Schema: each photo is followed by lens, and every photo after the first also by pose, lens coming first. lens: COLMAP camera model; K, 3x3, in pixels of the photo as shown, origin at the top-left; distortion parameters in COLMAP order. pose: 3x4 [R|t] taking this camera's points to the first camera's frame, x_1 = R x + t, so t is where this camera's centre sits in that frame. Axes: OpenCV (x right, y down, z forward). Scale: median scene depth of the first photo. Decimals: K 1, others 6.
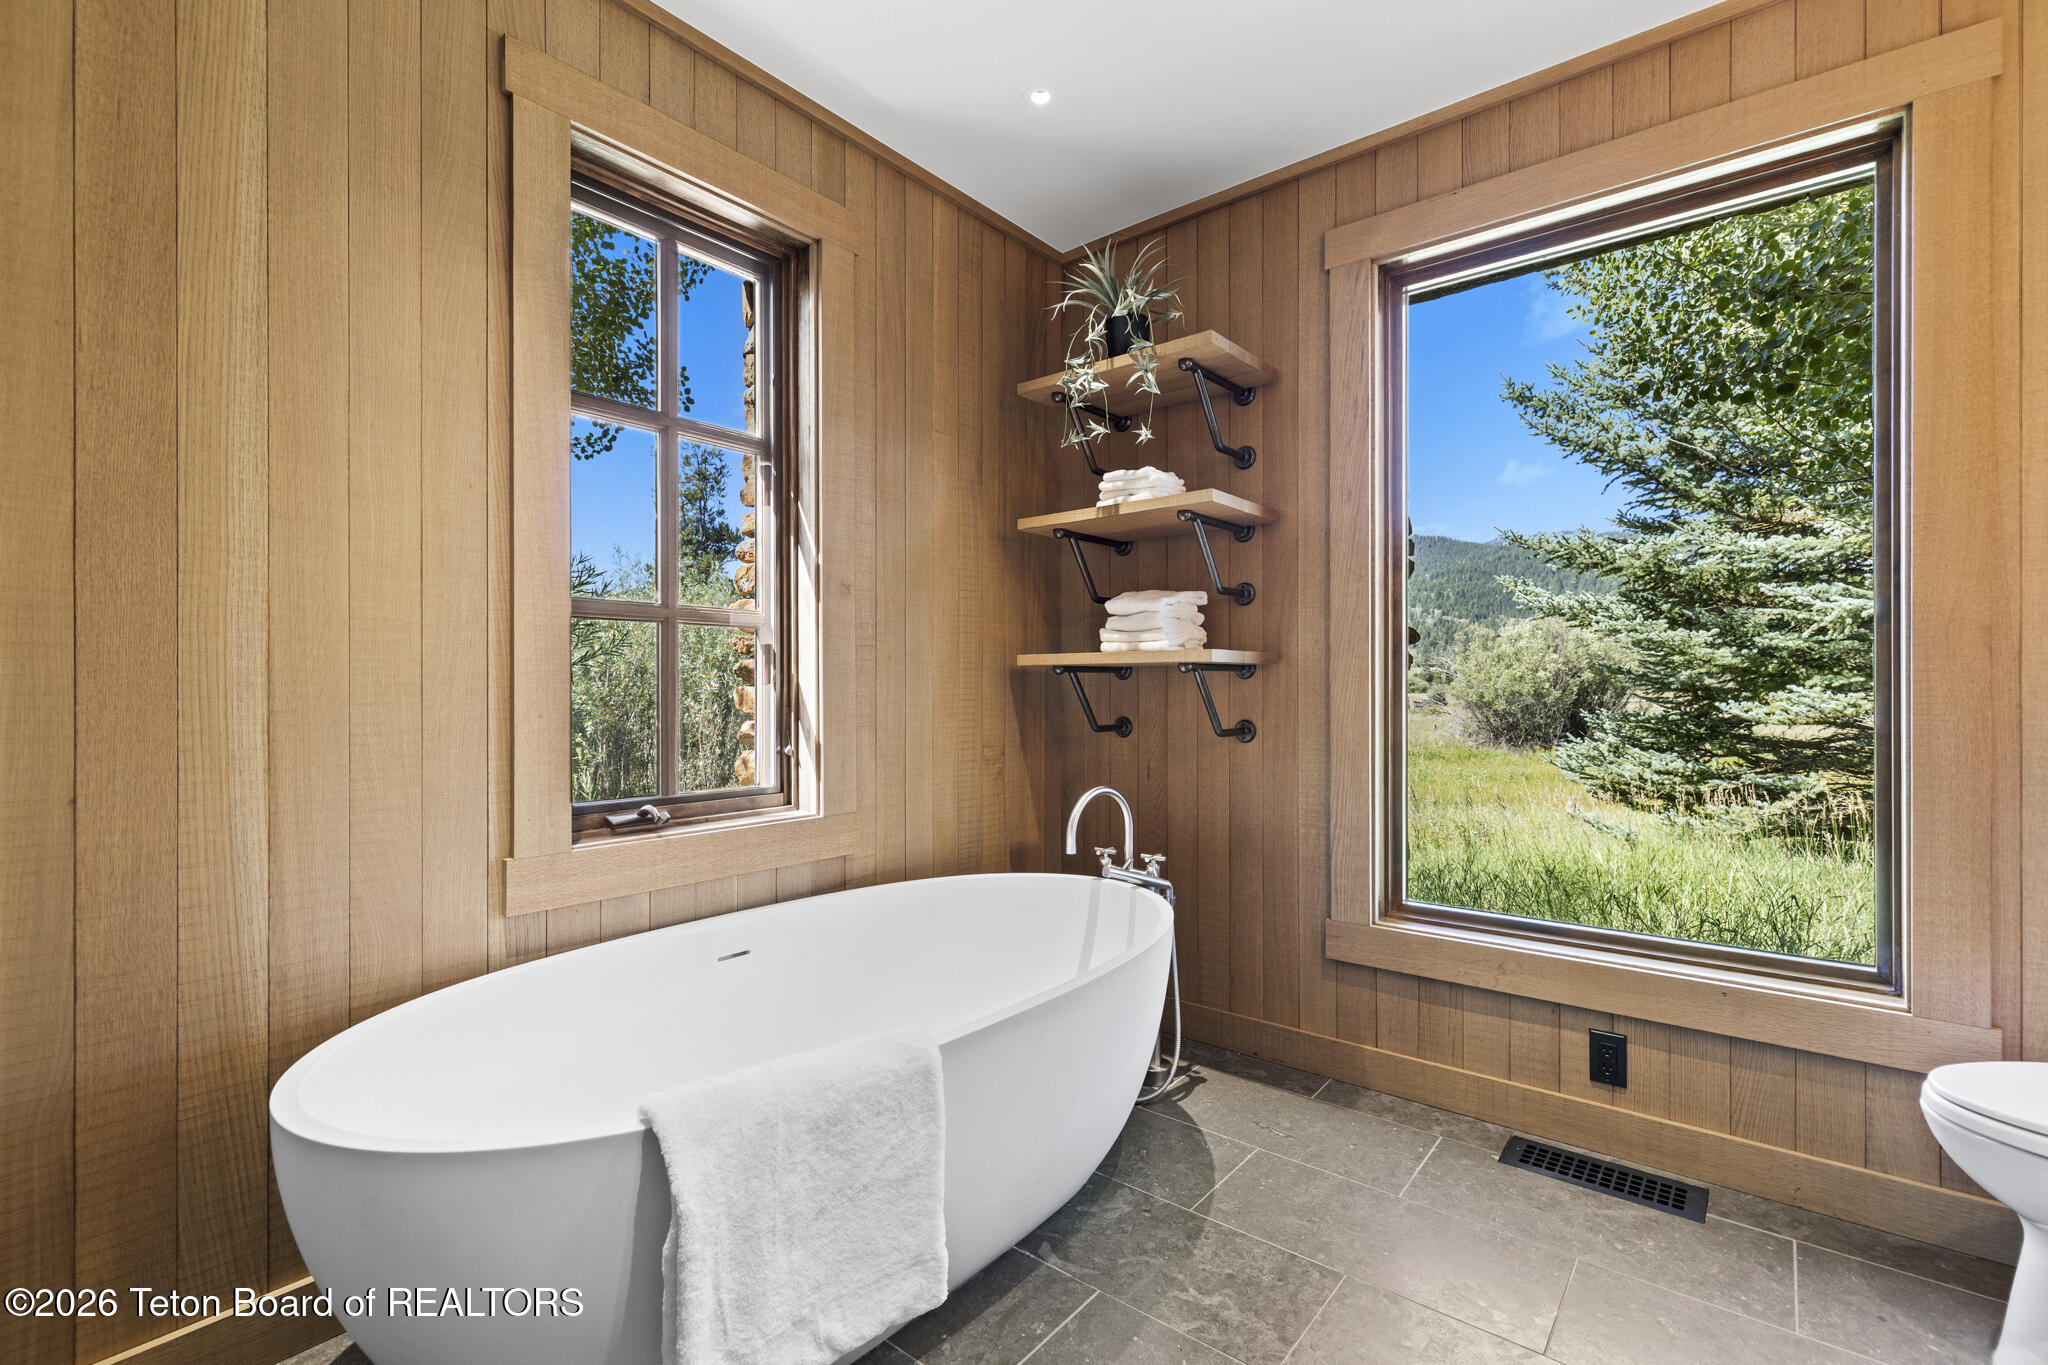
lens RADIAL K [[918.2, 0, 1025.0], [0, 918.2, 681.7], [0, 0, 1]] dist [0.003013, -0.000802]
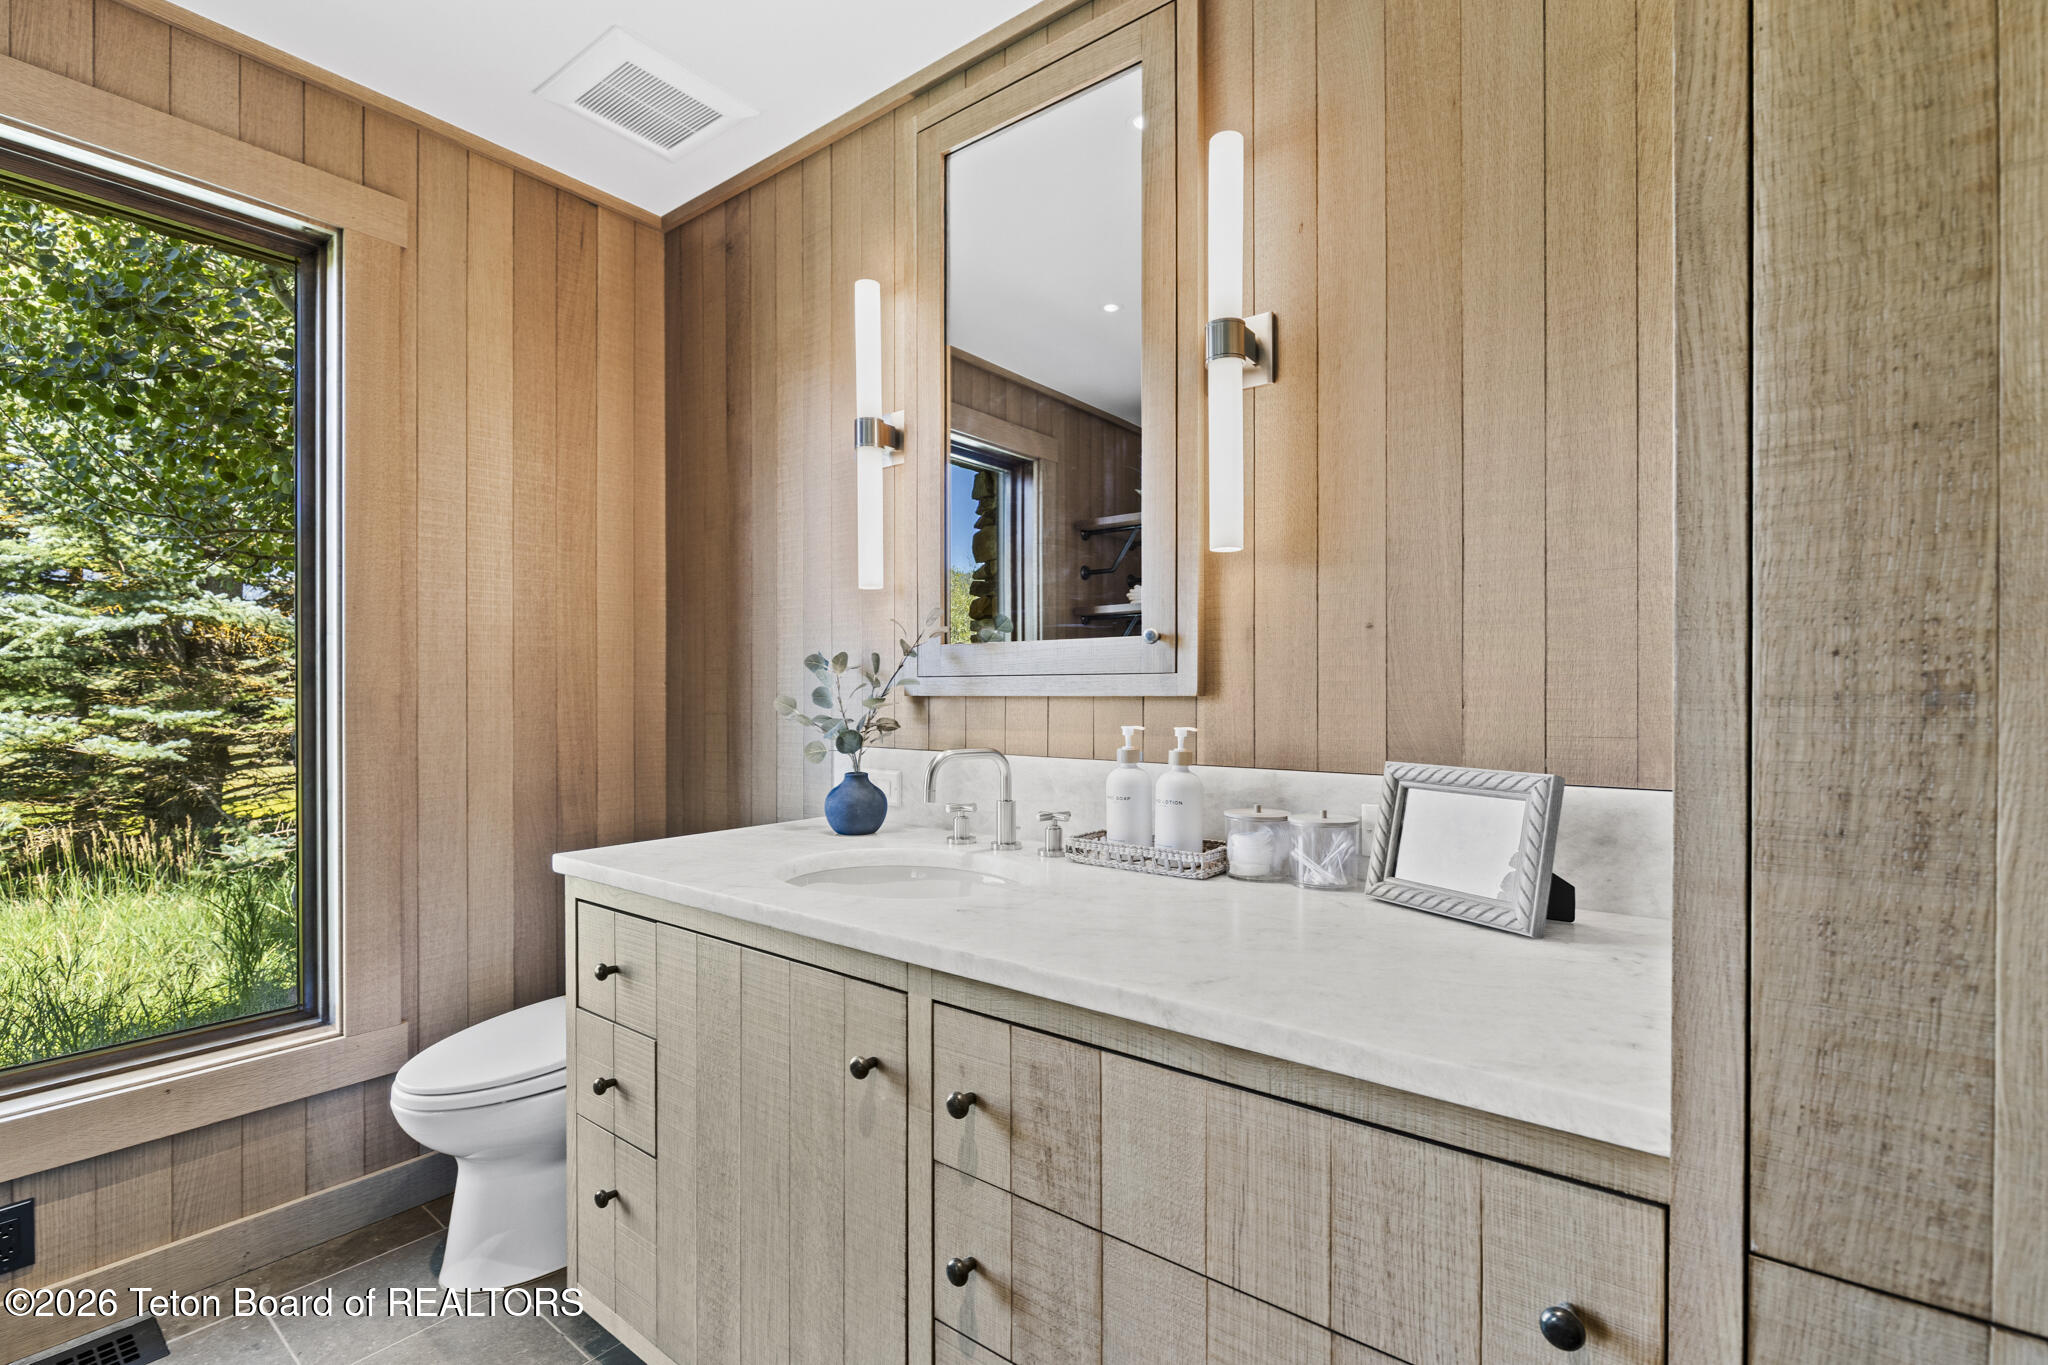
lens RADIAL K [[918.2, 0, 1027.8], [0, 918.2, 695.2], [0, 0, 1]] dist [0.003013, -0.000802]
pose [[-0.016202, -0.004099, 0.999860, -0.130404], [-0.001963, 0.999990, 0.004068, -0.046651], [-0.999867, -0.001897, -0.016210, 0.128713]]
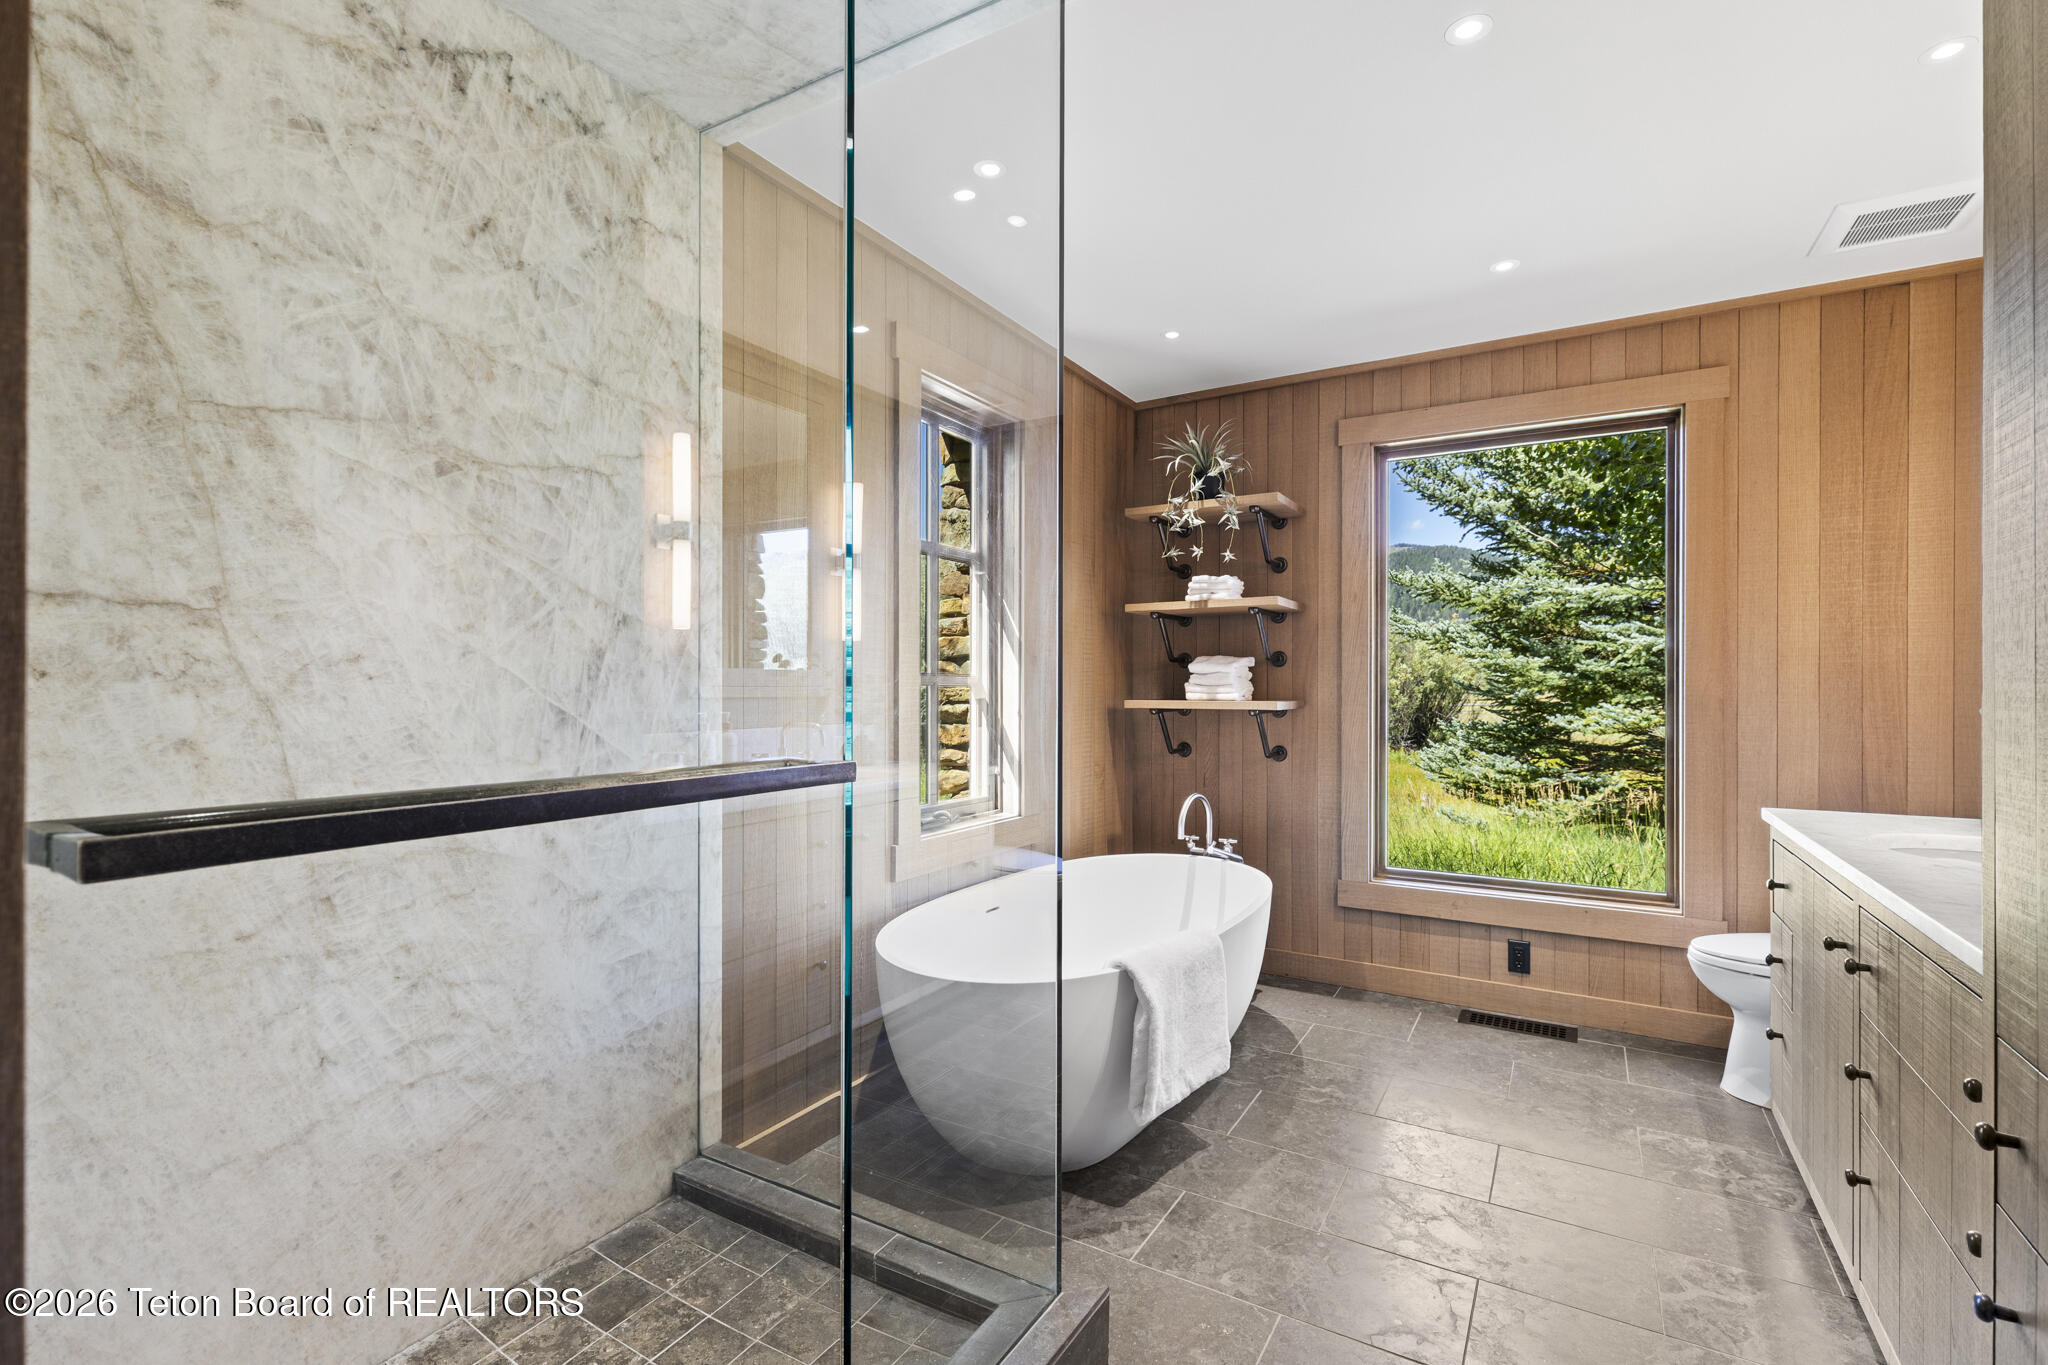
lens RADIAL K [[918.2, 0, 1029.7], [0, 918.2, 682.1], [0, 0, 1]] dist [0.003013, -0.000802]
pose [[0.989434, 0.004710, 0.144908, -0.394592], [-0.004502, 0.999988, -0.001760, -0.059652], [-0.144914, 0.001089, 0.989444, -0.415075]]
